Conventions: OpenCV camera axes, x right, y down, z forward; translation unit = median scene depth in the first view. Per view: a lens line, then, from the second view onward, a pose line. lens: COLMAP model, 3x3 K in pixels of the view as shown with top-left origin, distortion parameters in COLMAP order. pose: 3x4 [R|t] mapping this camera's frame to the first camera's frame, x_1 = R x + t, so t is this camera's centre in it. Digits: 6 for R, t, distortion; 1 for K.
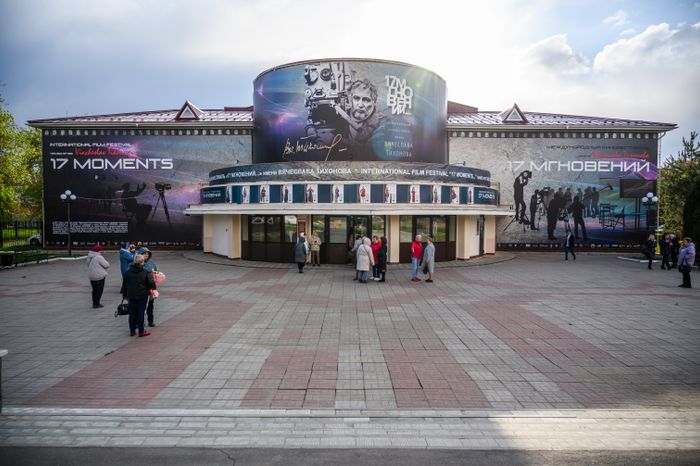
lens RADIAL K [[473.6, 0, 350.0], [0, 473.6, 233.0], [0, 0, 1]] dist [-0.002973, -0.001642]
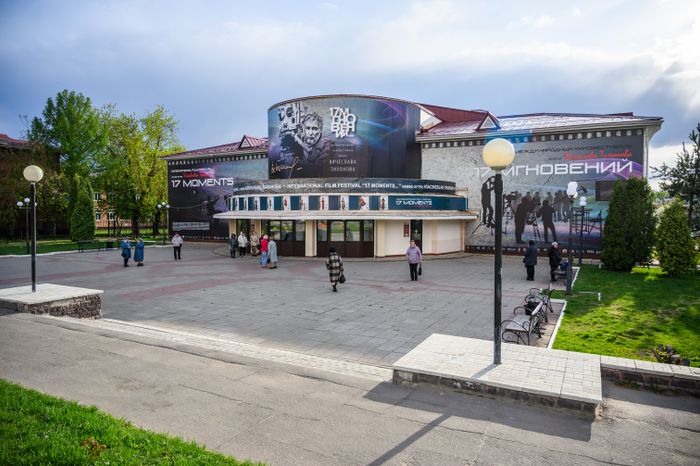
lens RADIAL K [[473.6, 0, 350.0], [0, 473.6, 233.0], [0, 0, 1]] dist [-0.002973, -0.001642]
pose [[0.878525, 0.017835, -0.477363, 0.601868], [-0.017713, 0.999832, 0.004757, -0.006801], [0.477368, 0.004276, 0.878693, -0.060394]]
